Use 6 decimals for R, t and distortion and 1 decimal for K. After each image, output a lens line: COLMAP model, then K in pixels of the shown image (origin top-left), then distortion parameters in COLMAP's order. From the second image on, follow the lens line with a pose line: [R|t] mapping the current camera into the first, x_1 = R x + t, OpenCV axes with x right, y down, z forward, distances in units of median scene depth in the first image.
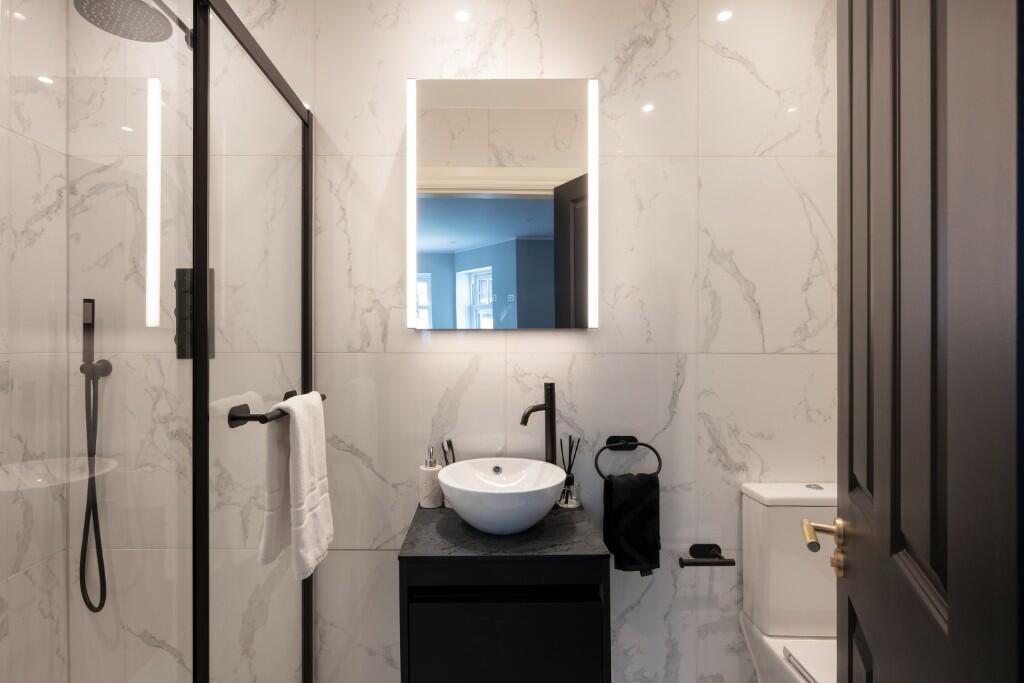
lens RADIAL K [[501.5, 0, 510.0], [0, 501.5, 337.5], [0, 0, 1]] dist [-0.000381, -0.000176]
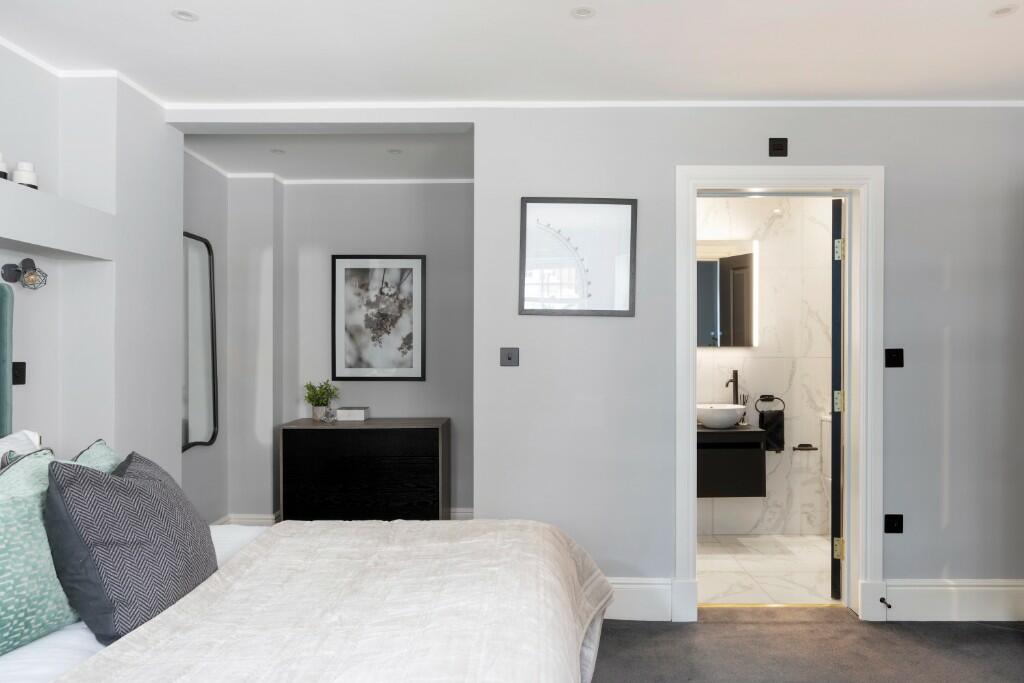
lens RADIAL K [[739.6, 0, 512.1], [0, 739.6, 343.0], [0, 0, 1]] dist [-0.000204, 0.000528]
pose [[0.998498, 0.001147, -0.054777, -0.734643], [-0.000867, 0.999986, 0.005137, -0.049109], [0.054782, -0.005082, 0.998485, -2.362008]]
